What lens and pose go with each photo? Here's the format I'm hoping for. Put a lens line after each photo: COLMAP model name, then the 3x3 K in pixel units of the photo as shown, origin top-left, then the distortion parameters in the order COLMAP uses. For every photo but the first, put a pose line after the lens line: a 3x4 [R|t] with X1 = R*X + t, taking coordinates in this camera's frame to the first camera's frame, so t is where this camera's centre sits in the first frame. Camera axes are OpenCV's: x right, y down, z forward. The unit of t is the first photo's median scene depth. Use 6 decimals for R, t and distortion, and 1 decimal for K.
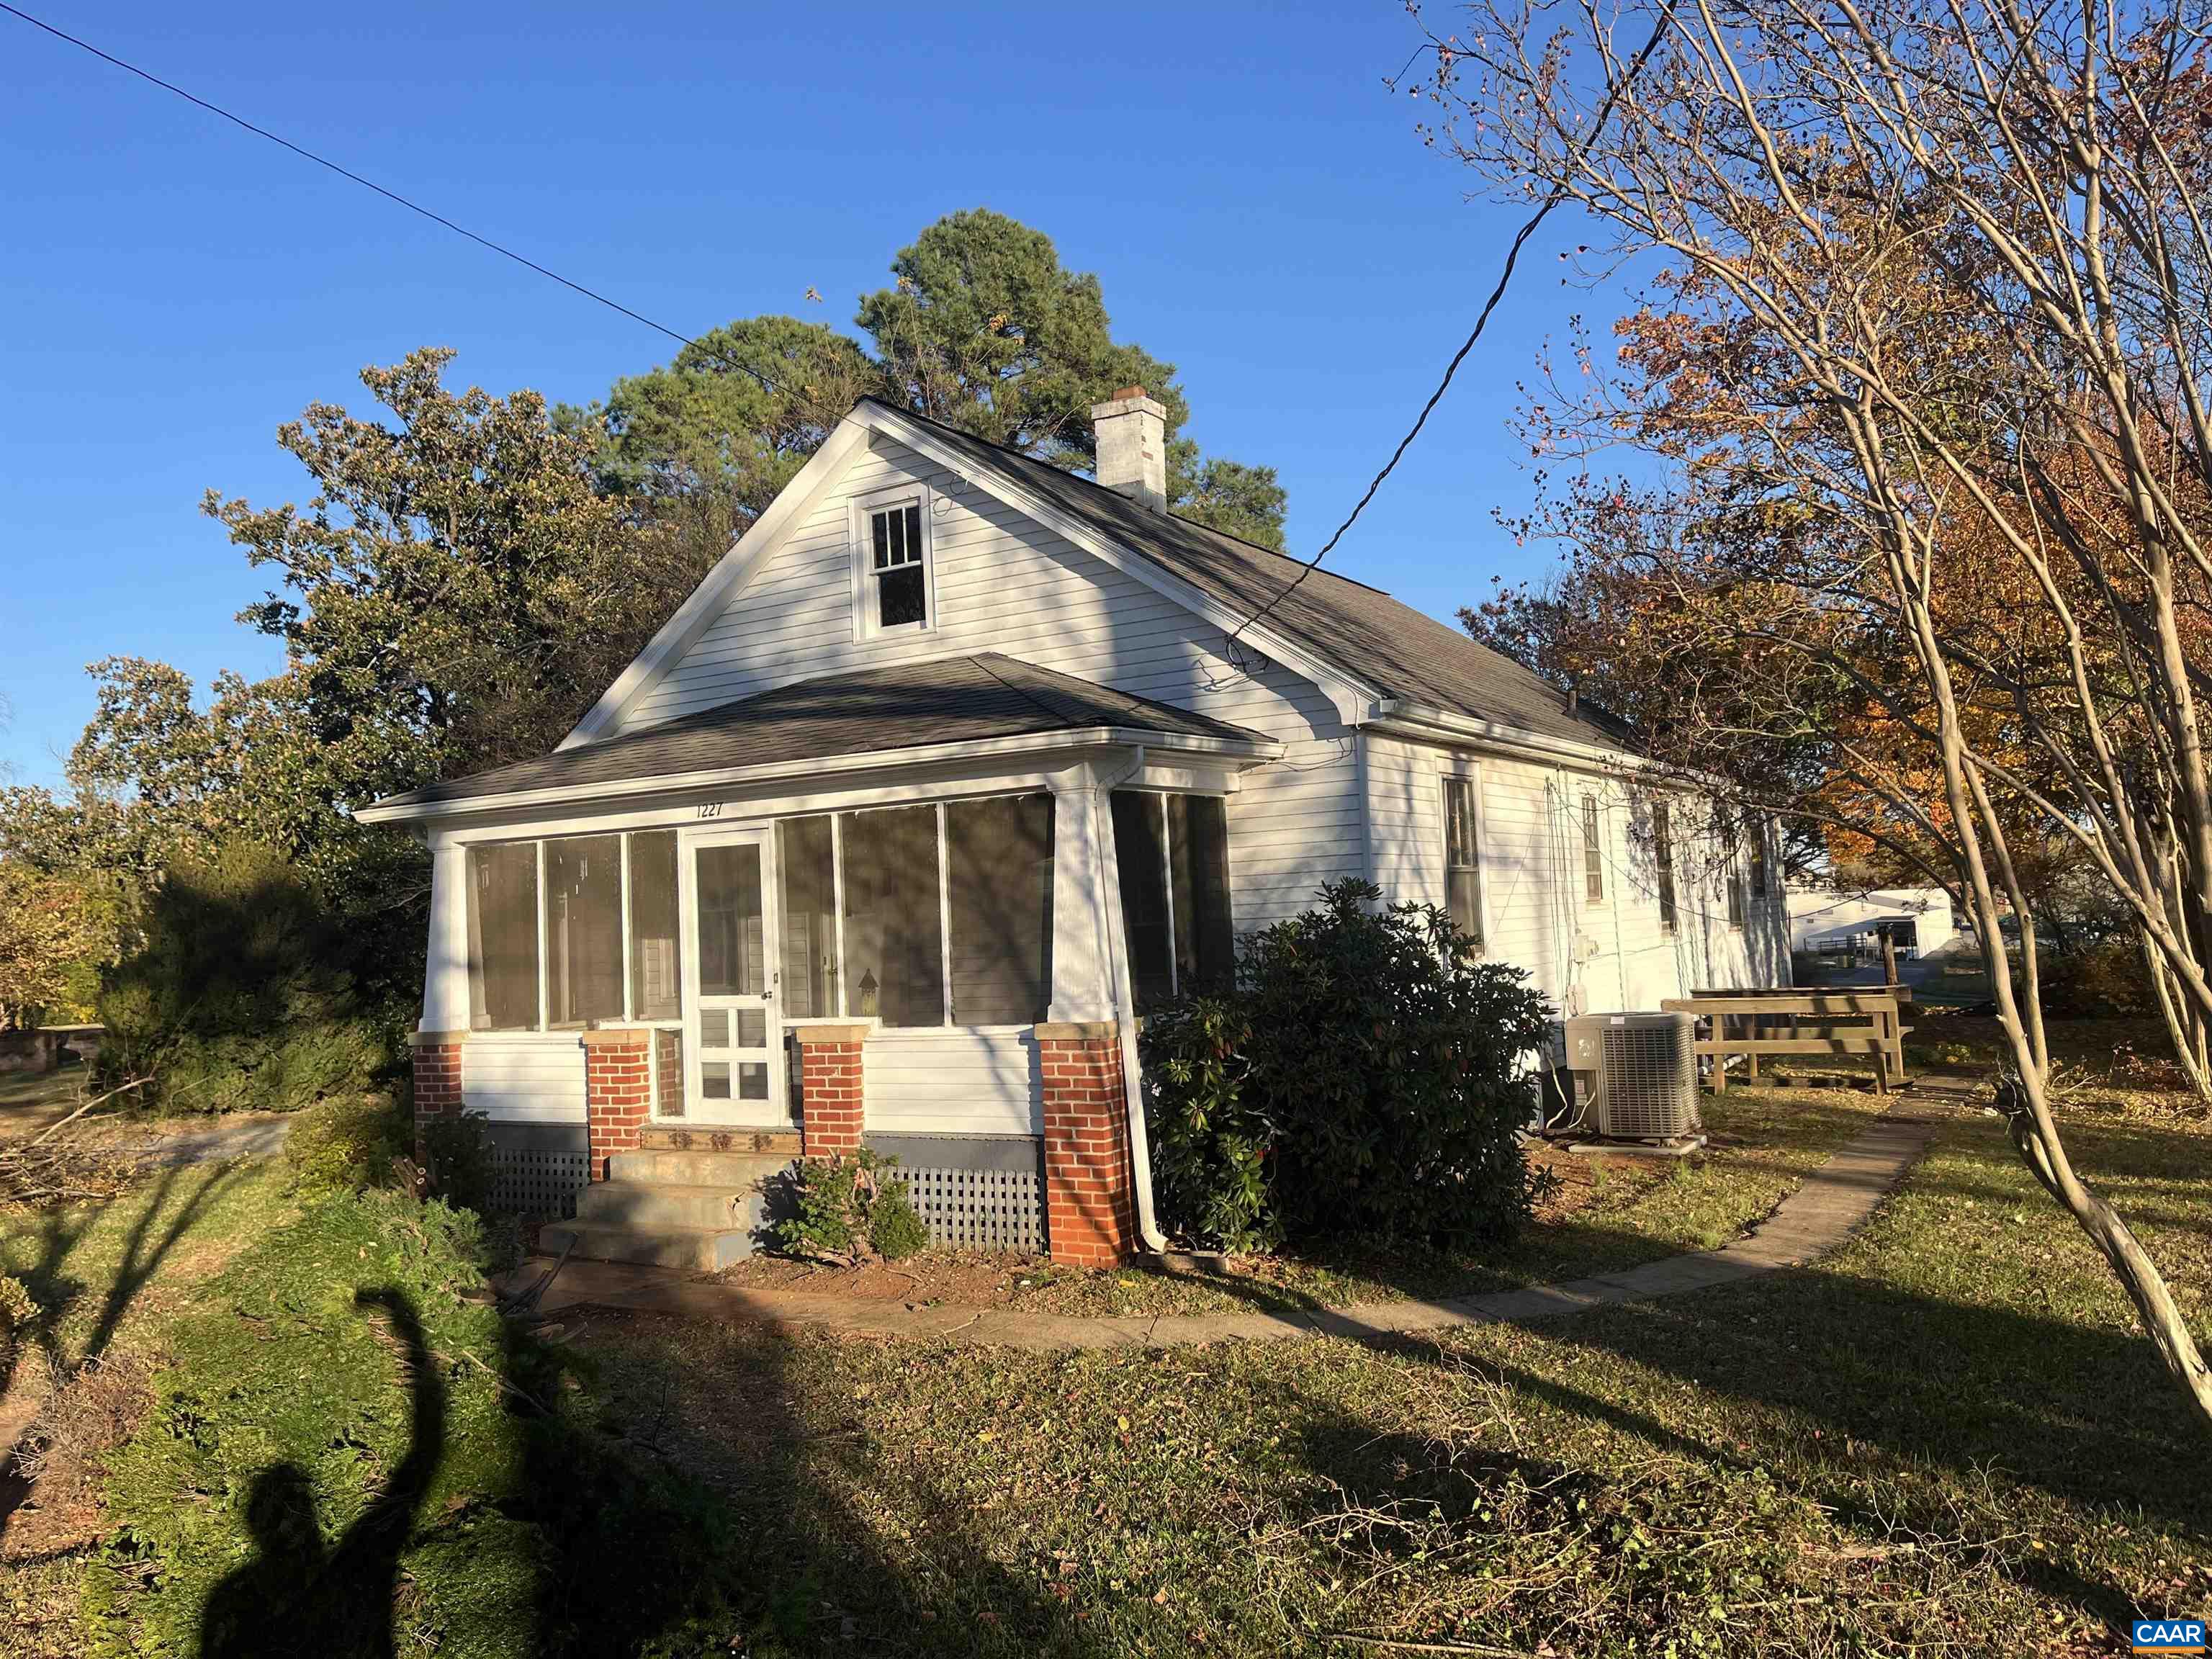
lens RADIAL K [[1664.5, 0, 1106.1], [0, 1664.5, 816.3], [0, 0, 1]] dist [0.083620, -0.105088]
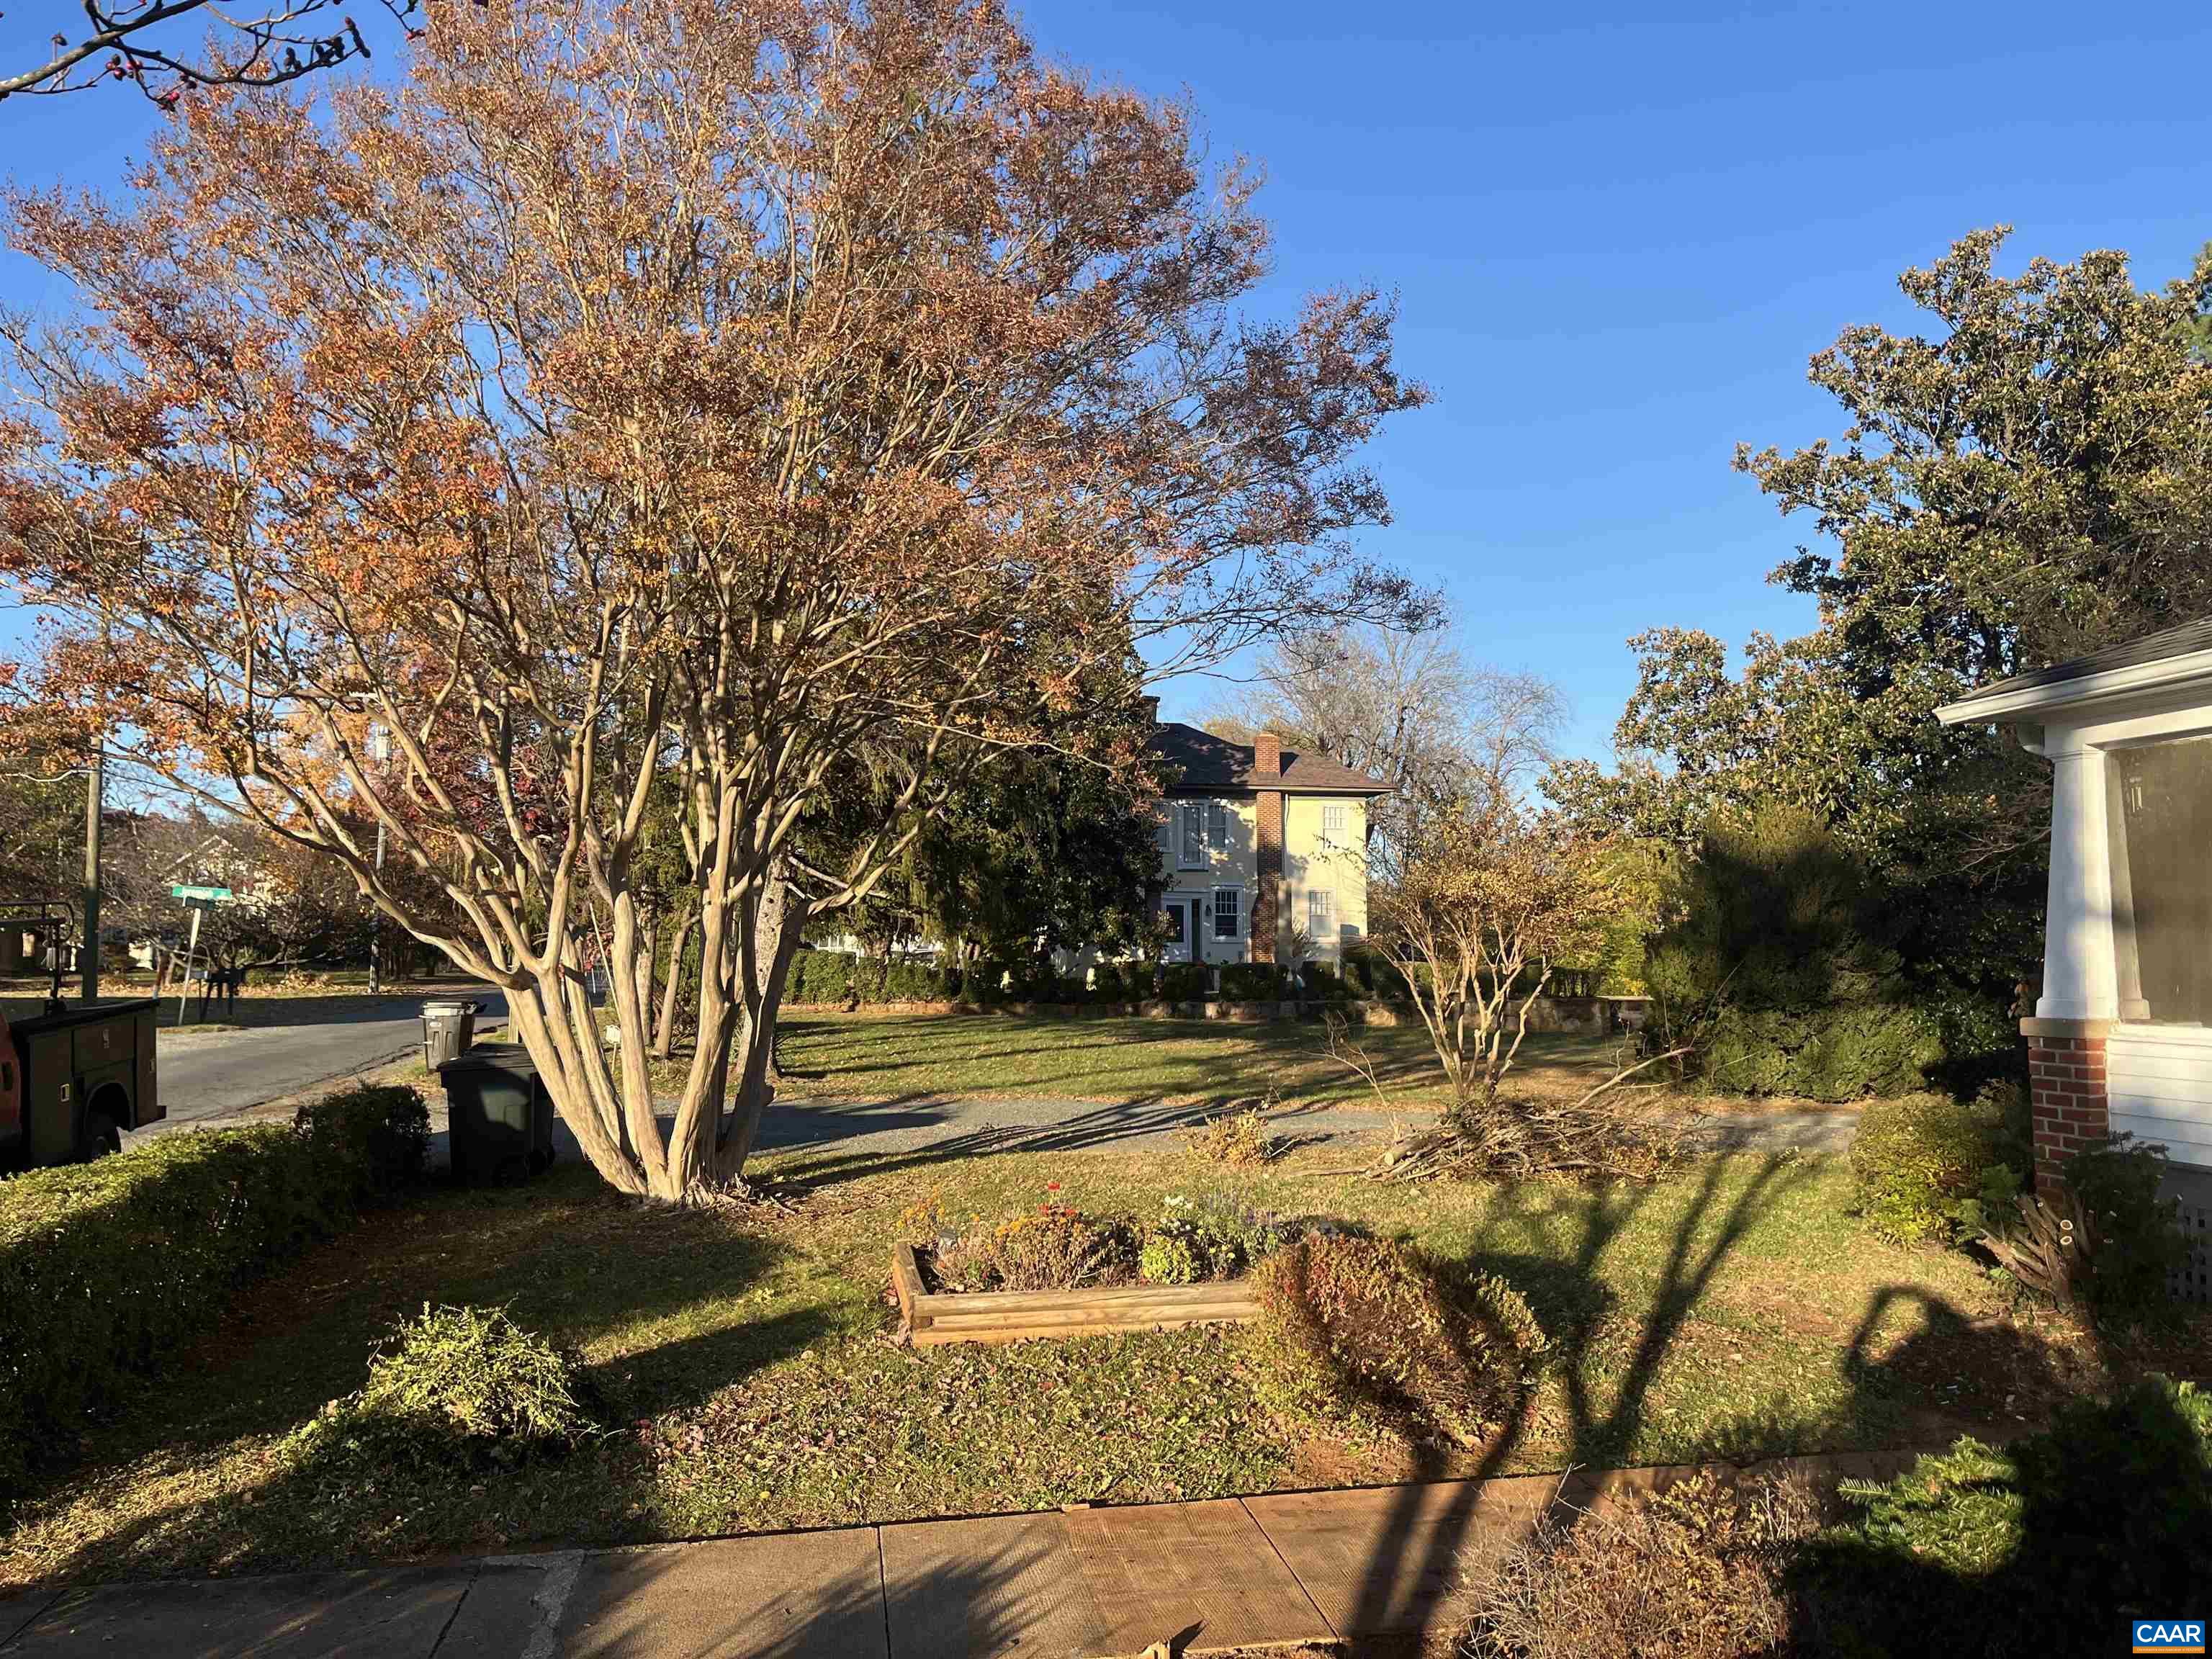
lens RADIAL K [[1666.1, 0, 1109.3], [0, 1666.1, 812.3], [0, 0, 1]] dist [0.016708, -0.002761]
pose [[0.661089, -0.013570, -0.750185, -0.135205], [0.013581, 0.999889, -0.006119, 0.040451], [0.750185, -0.006144, 0.661200, 0.240337]]
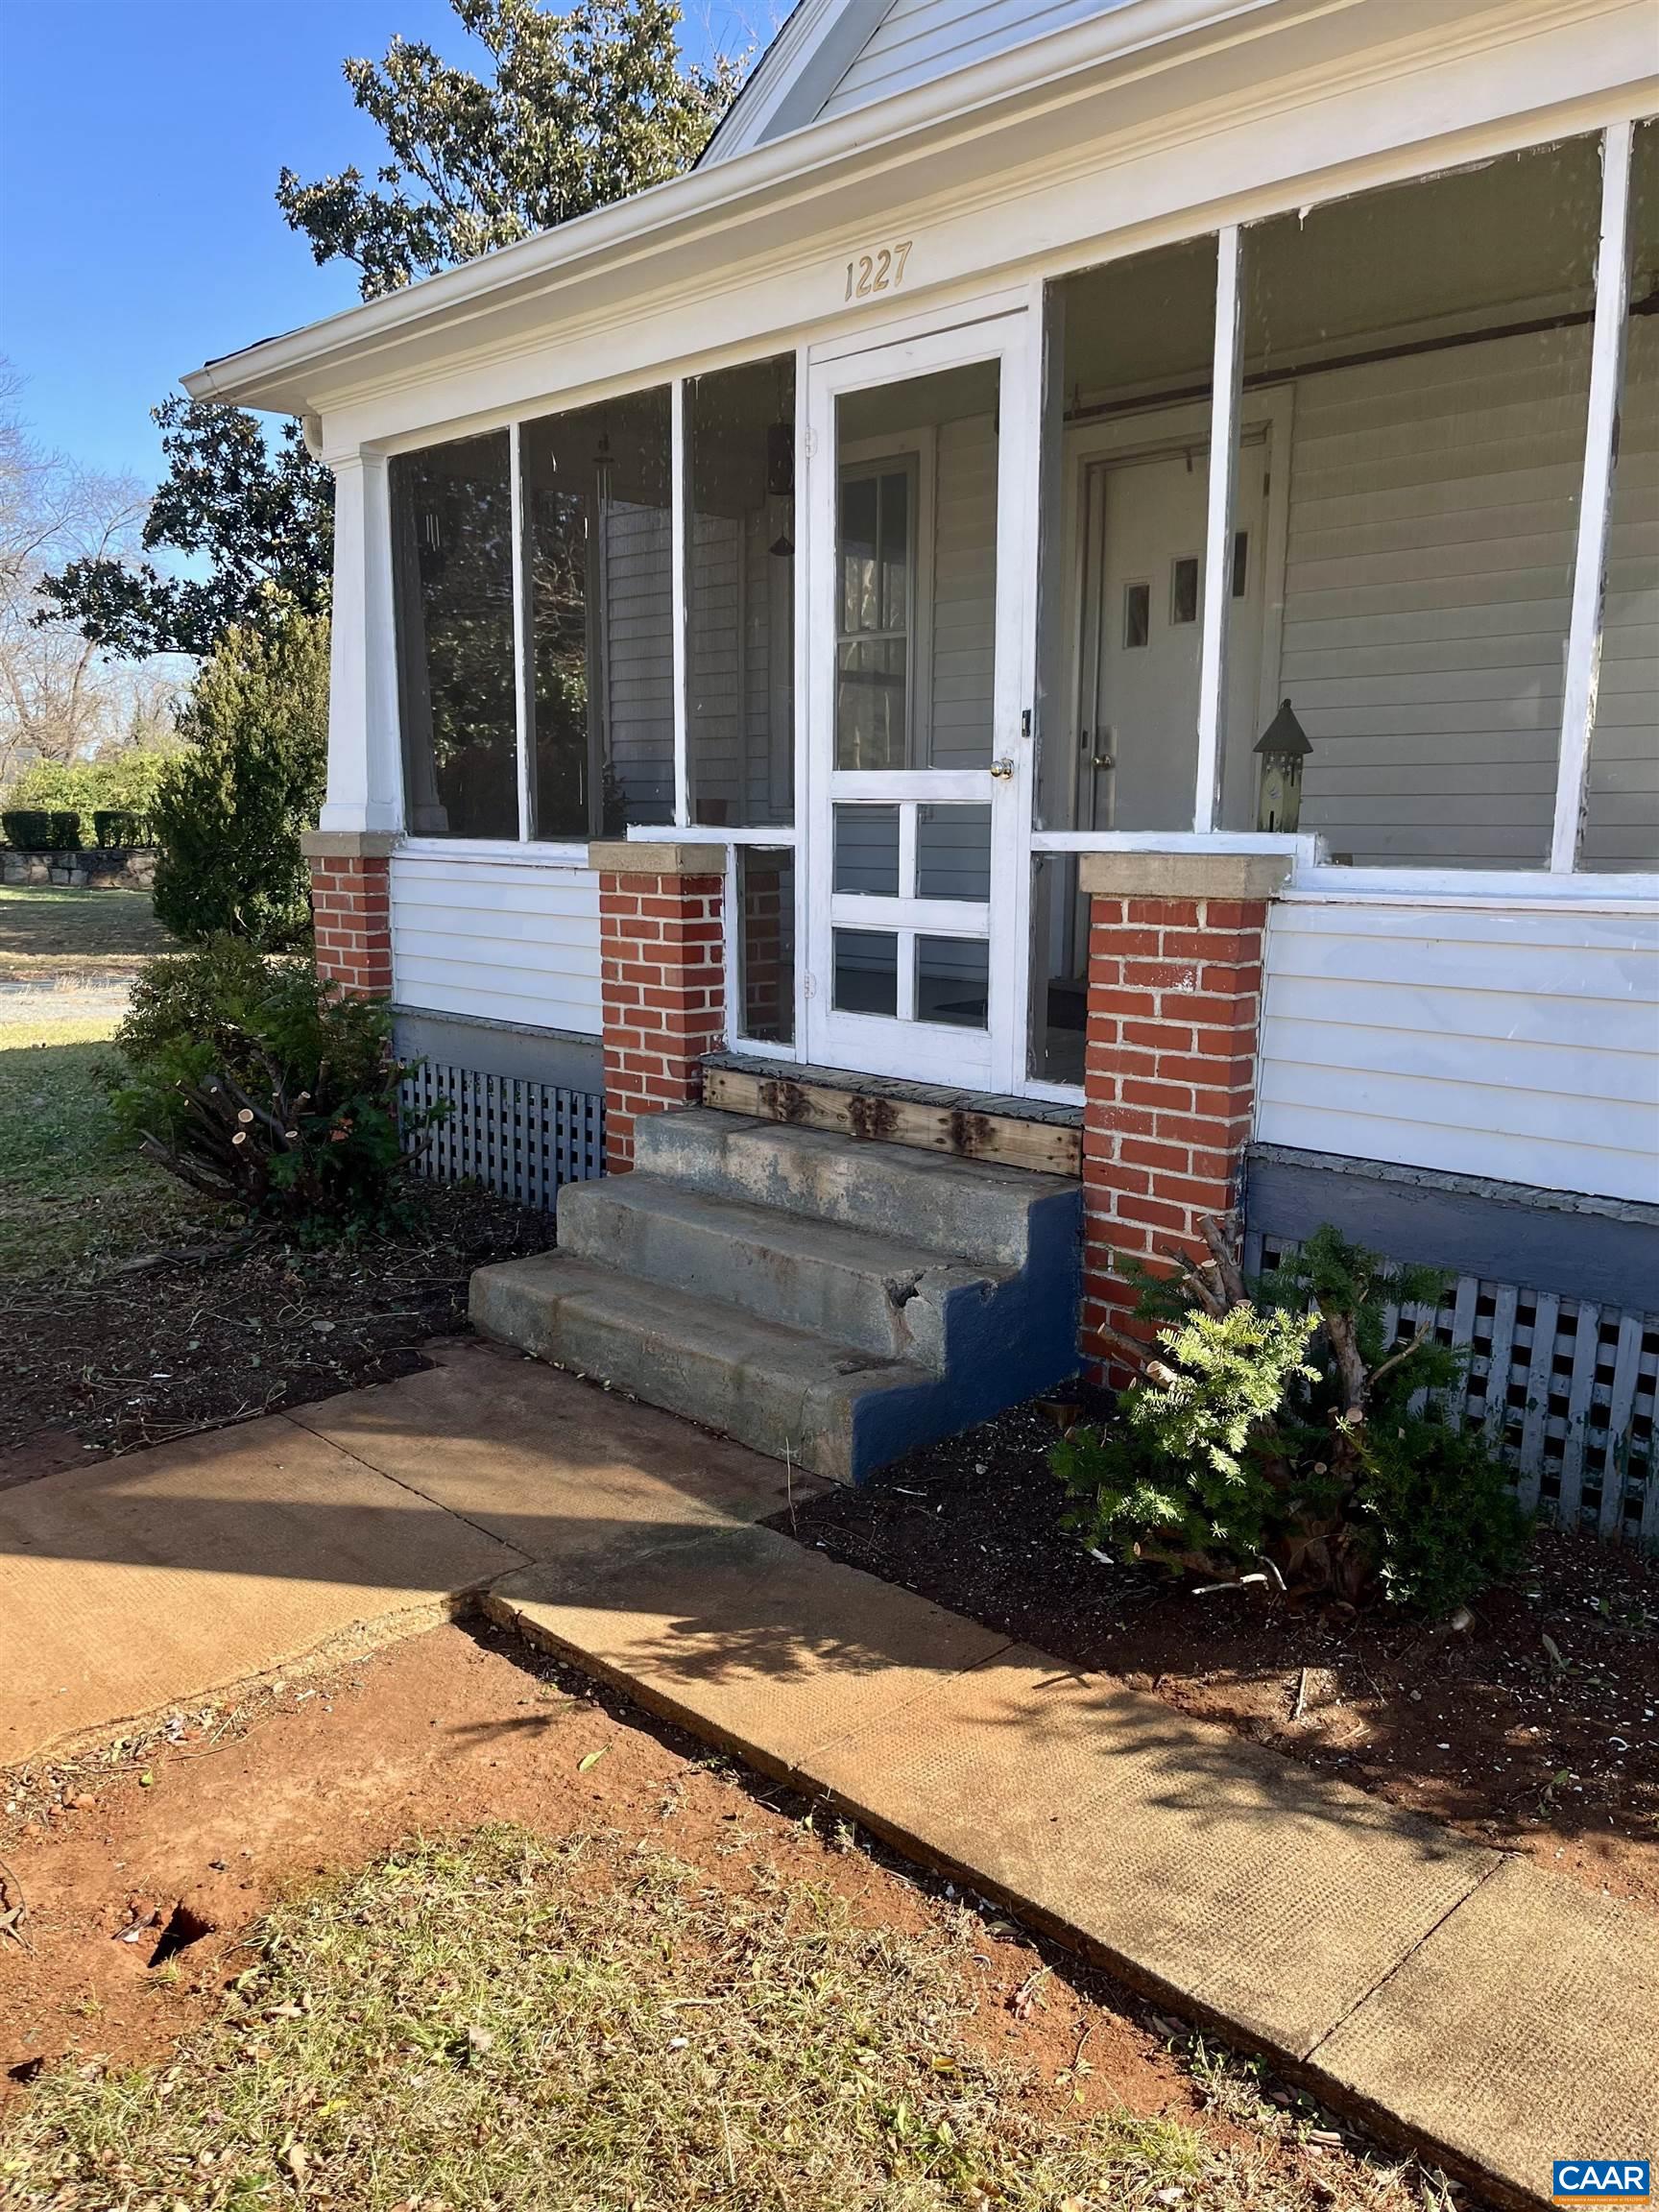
lens RADIAL K [[1643.0, 0, 847.3], [0, 1643.0, 1104.5], [0, 0, 1]] dist [0.108985, -0.160068]
pose [[0.971333, 0.090944, -0.219639, -0.121115], [-0.035391, 0.968954, 0.244694, 0.074942], [0.235073, -0.229906, 0.944396, 0.506791]]
